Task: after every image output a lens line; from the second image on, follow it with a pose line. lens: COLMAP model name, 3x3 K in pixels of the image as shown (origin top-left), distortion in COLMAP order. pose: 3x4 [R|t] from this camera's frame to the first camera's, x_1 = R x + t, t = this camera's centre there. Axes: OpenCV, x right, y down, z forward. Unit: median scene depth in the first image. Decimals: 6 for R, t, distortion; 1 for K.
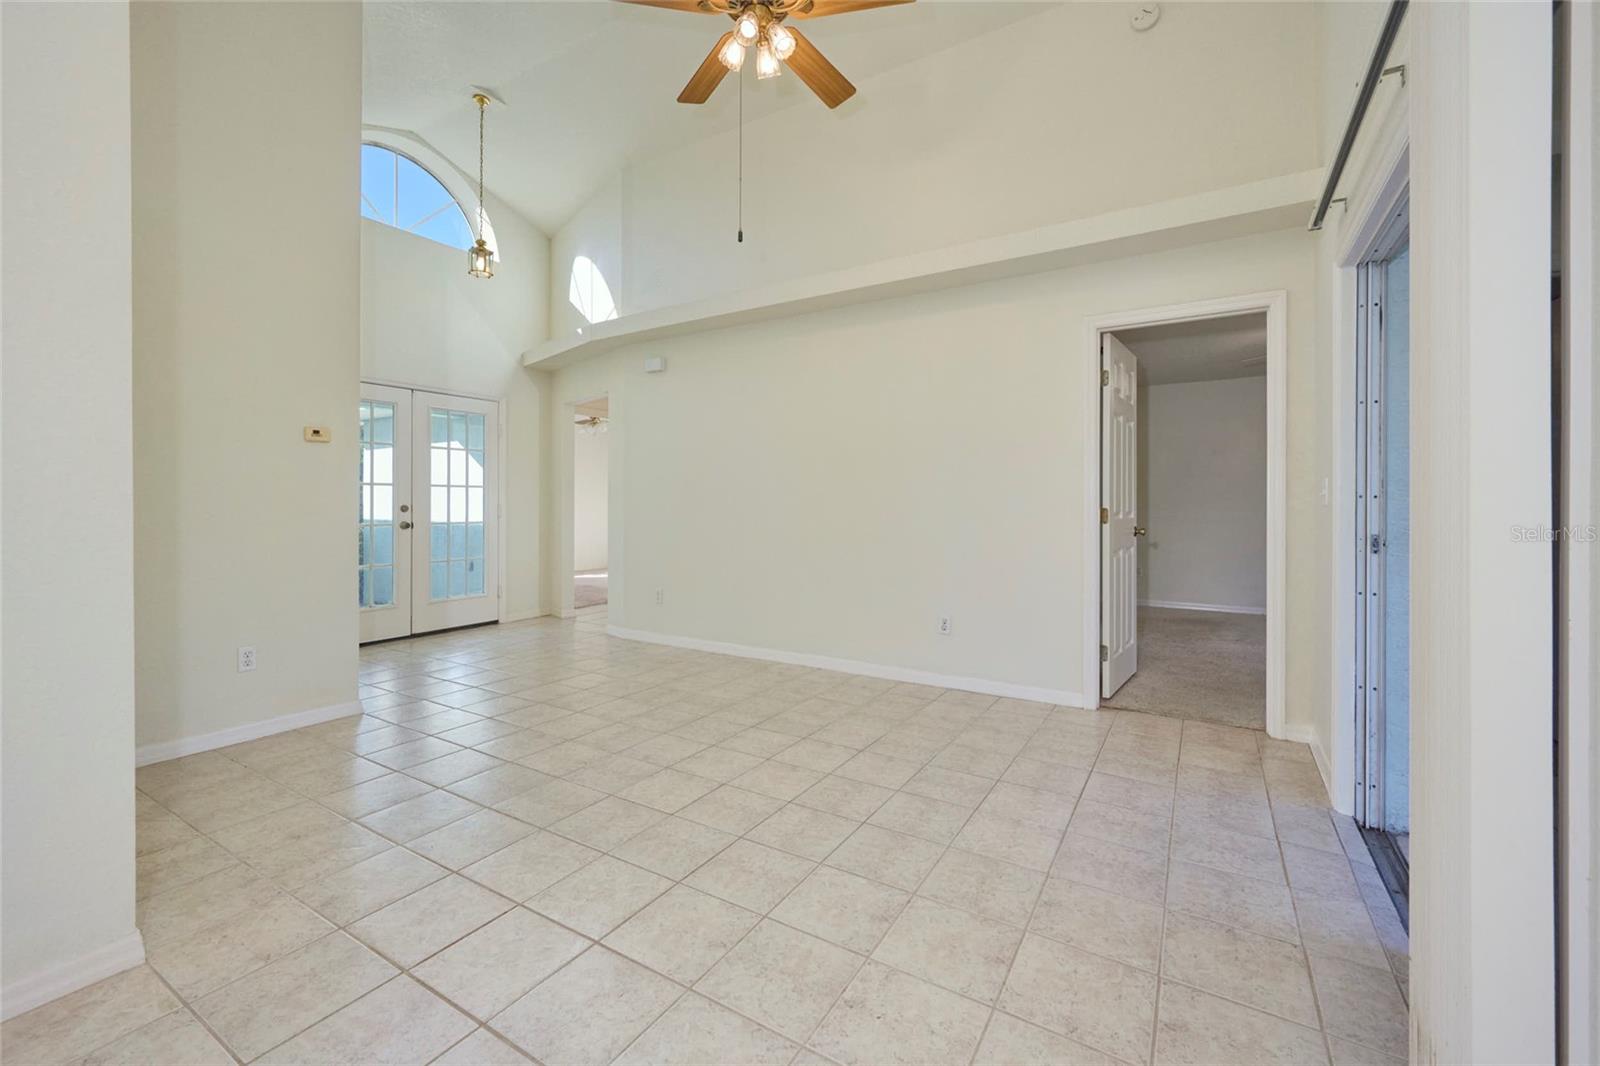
lens RADIAL K [[654.9, 0, 803.2], [0, 654.9, 501.2], [0, 0, 1]] dist [0.002642, 0.000239]
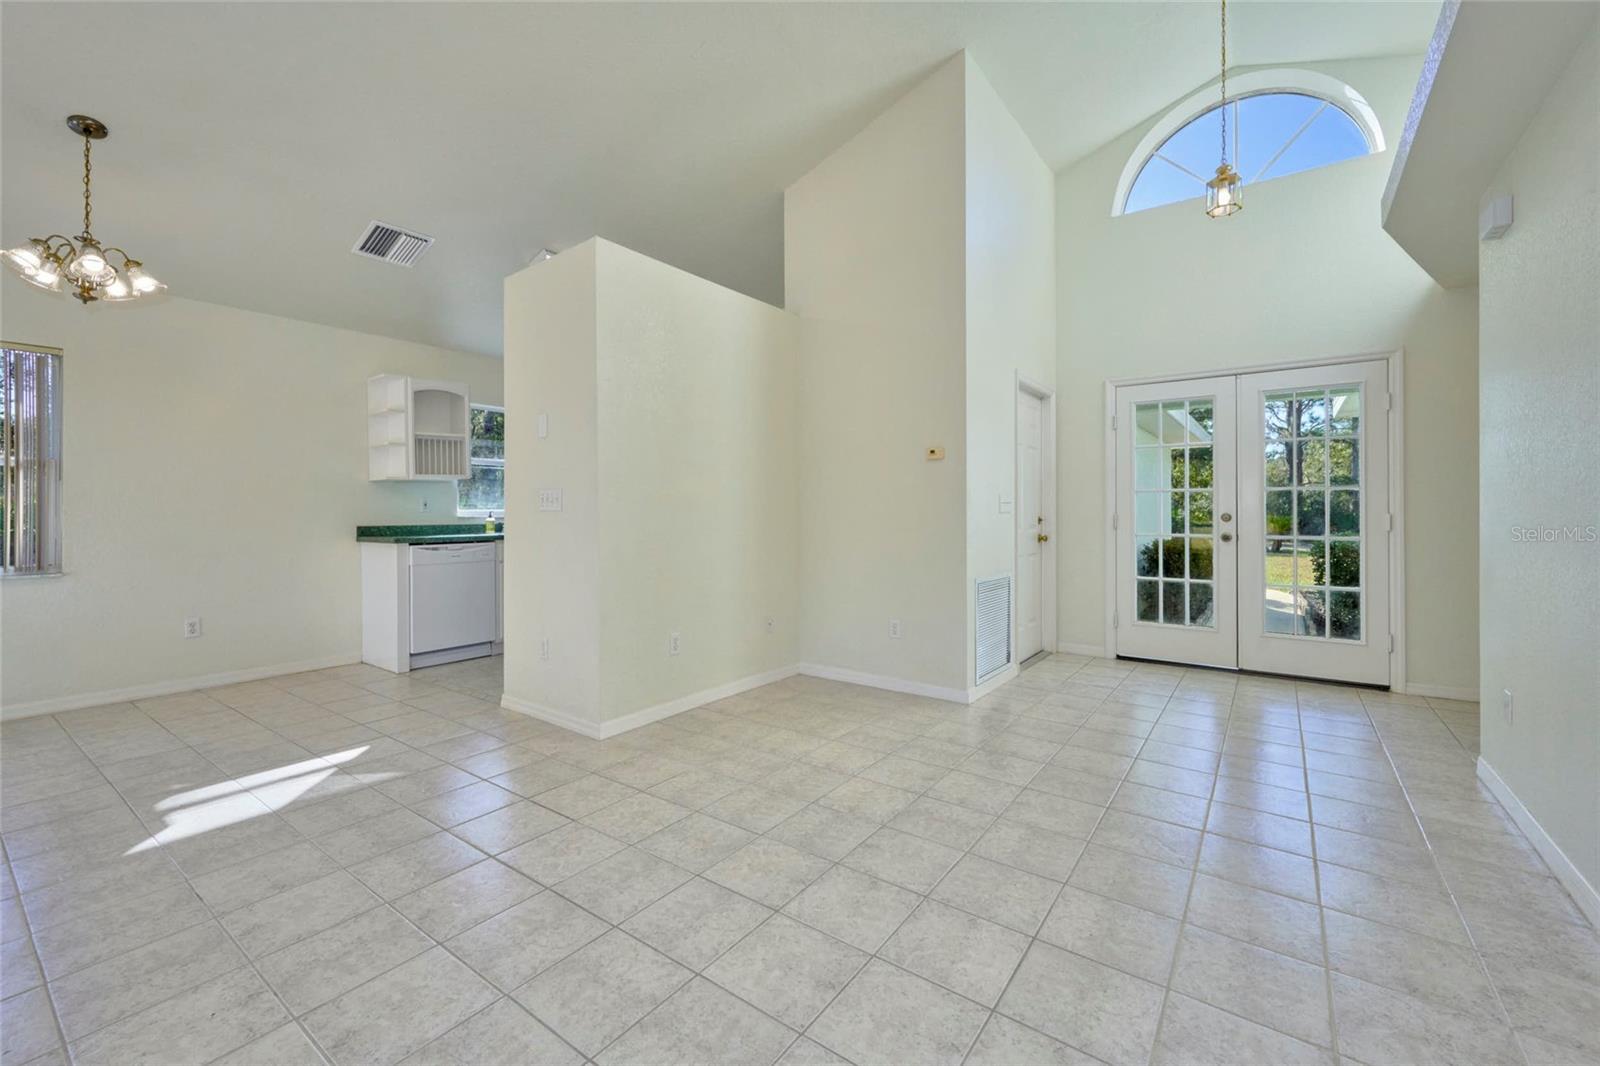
lens RADIAL K [[656.7, 0, 801.9], [0, 656.7, 509.5], [0, 0, 1]] dist [0.000353, 0.000216]
pose [[-0.077273, -0.003091, -0.997005, 0.432314], [0.005151, 0.999981, -0.003500, 0.002104], [0.996997, -0.005406, -0.077256, 0.803975]]
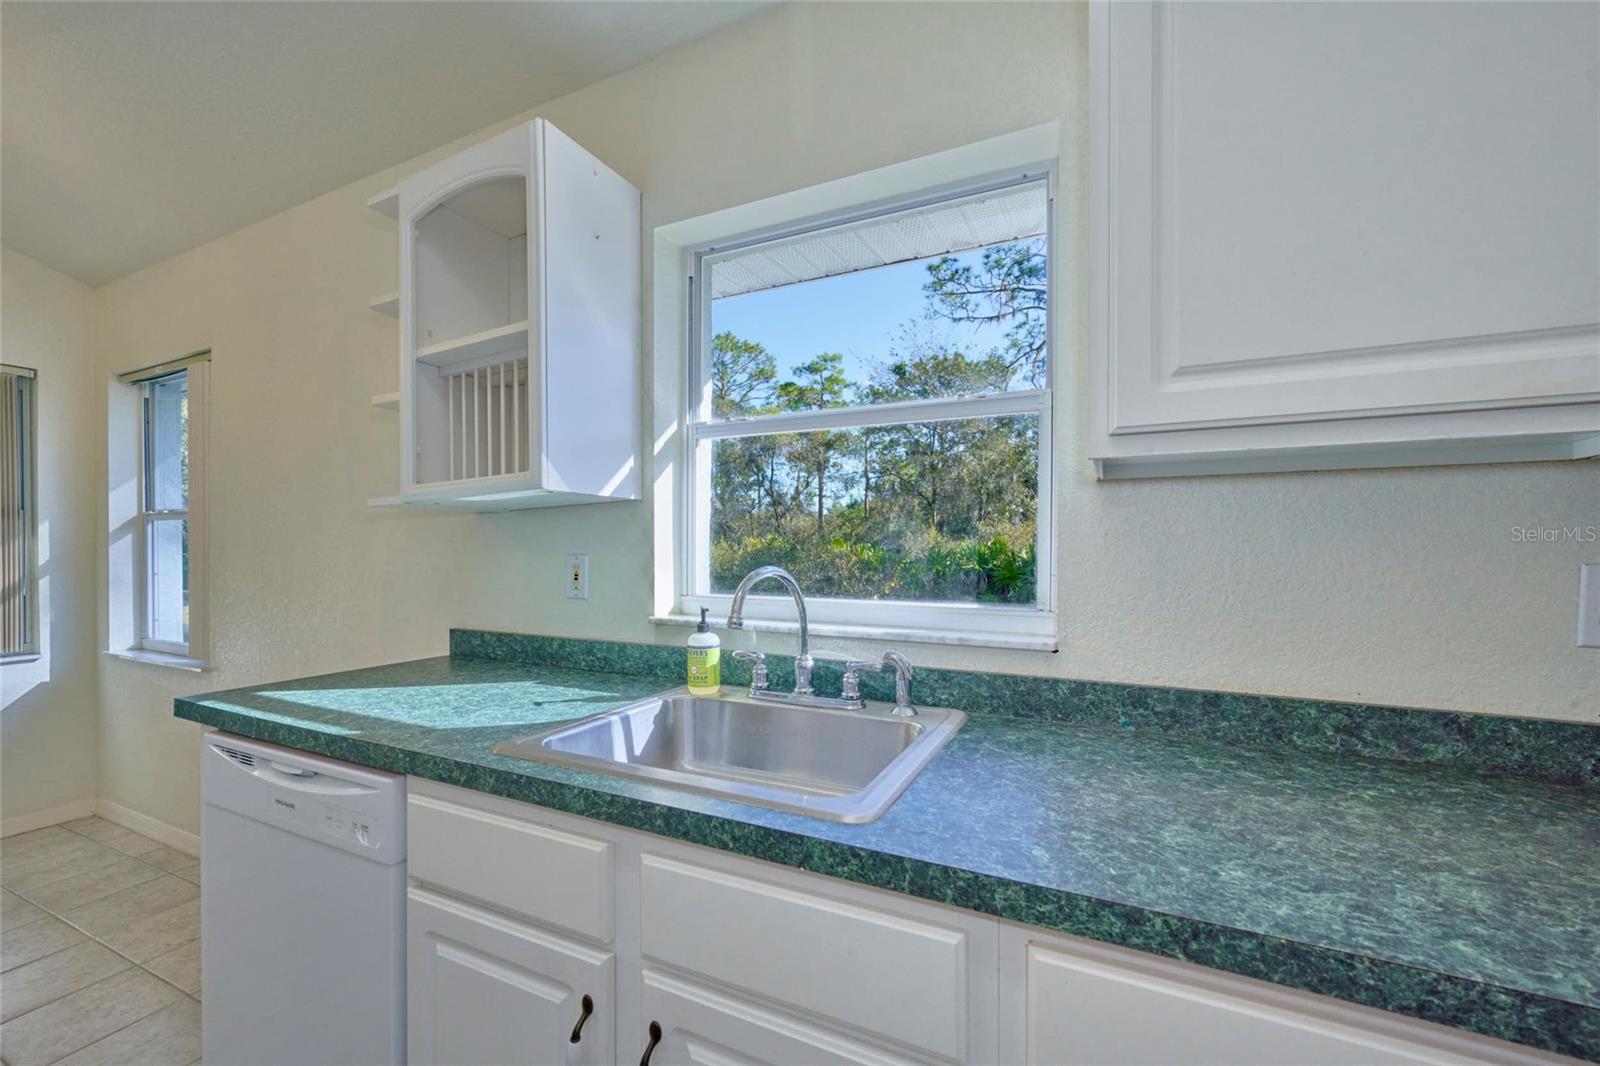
lens RADIAL K [[637.9, 0, 798.8], [0, 637.9, 557.3], [0, 0, 1]] dist [-0.000301, -0.000111]
pose [[-0.994717, -0.002549, -0.102619, -1.116695], [-0.003234, 0.999974, 0.006510, -0.036231], [0.102600, 0.006807, -0.994699, 0.319089]]
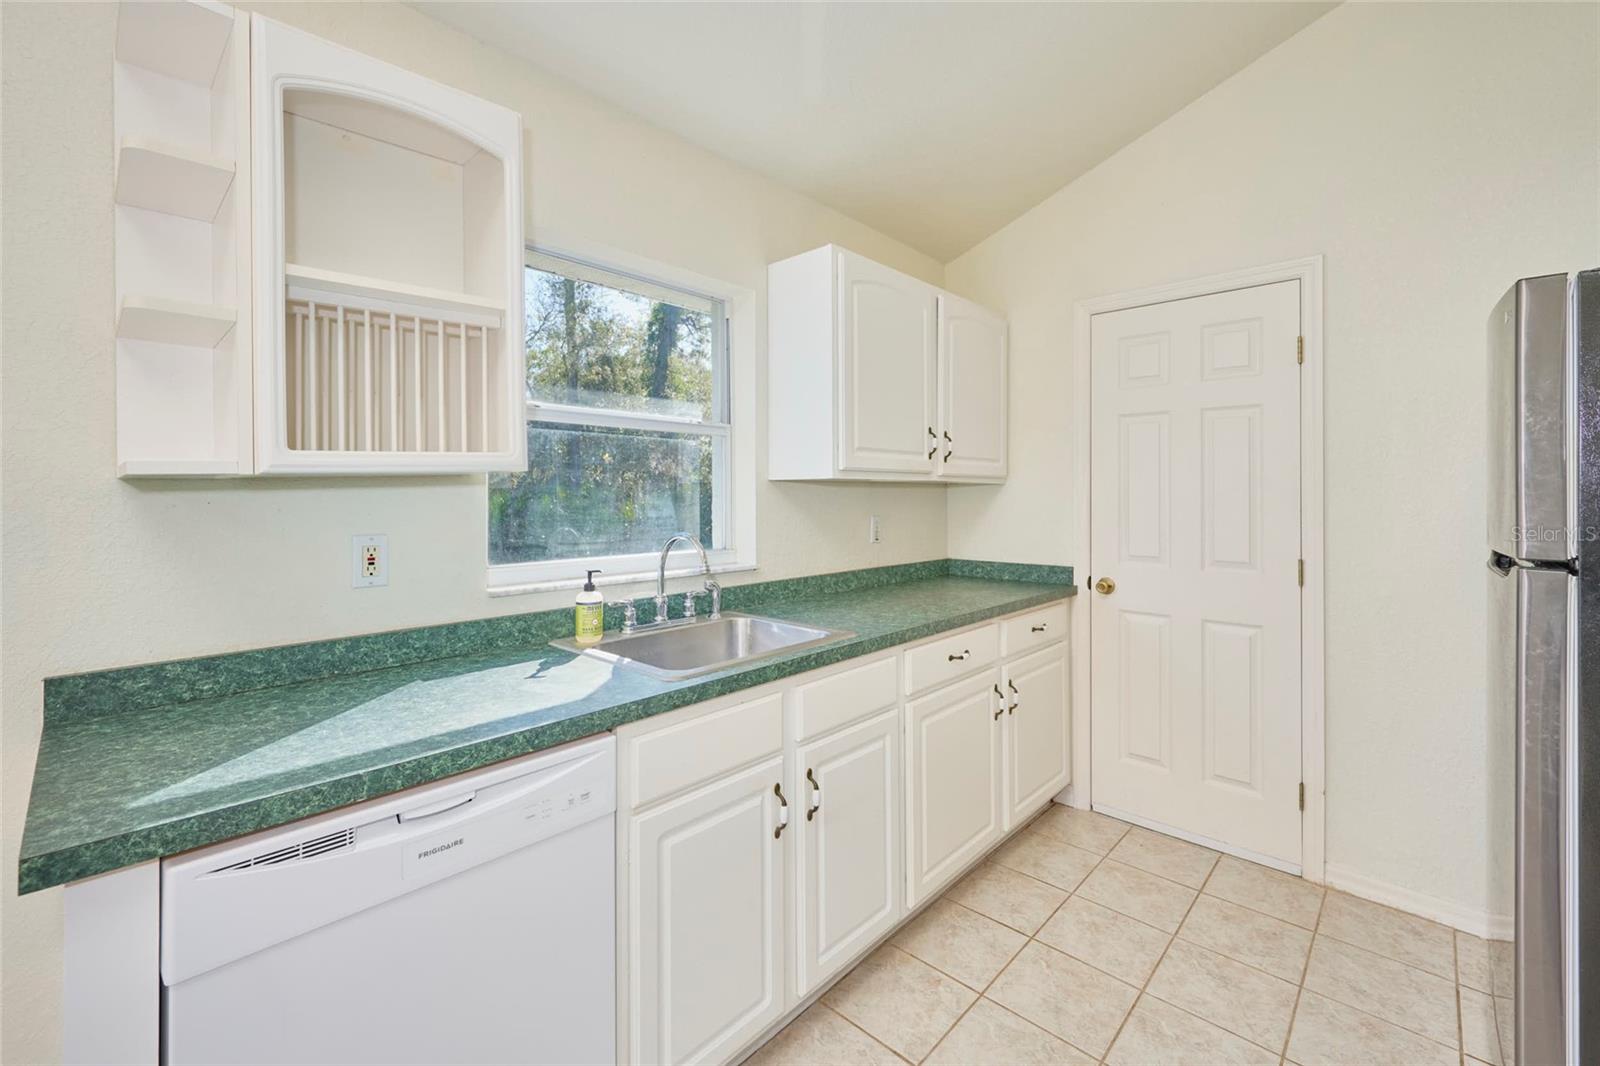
lens RADIAL K [[673.0, 0, 796.1], [0, 673.0, 489.4], [0, 0, 1]] dist [0.003027, 0.000770]
pose [[-0.203930, -0.004395, -0.978976, -0.633891], [0.001392, 0.999988, -0.004779, -0.062056], [0.978985, -0.002338, -0.203921, 0.181836]]
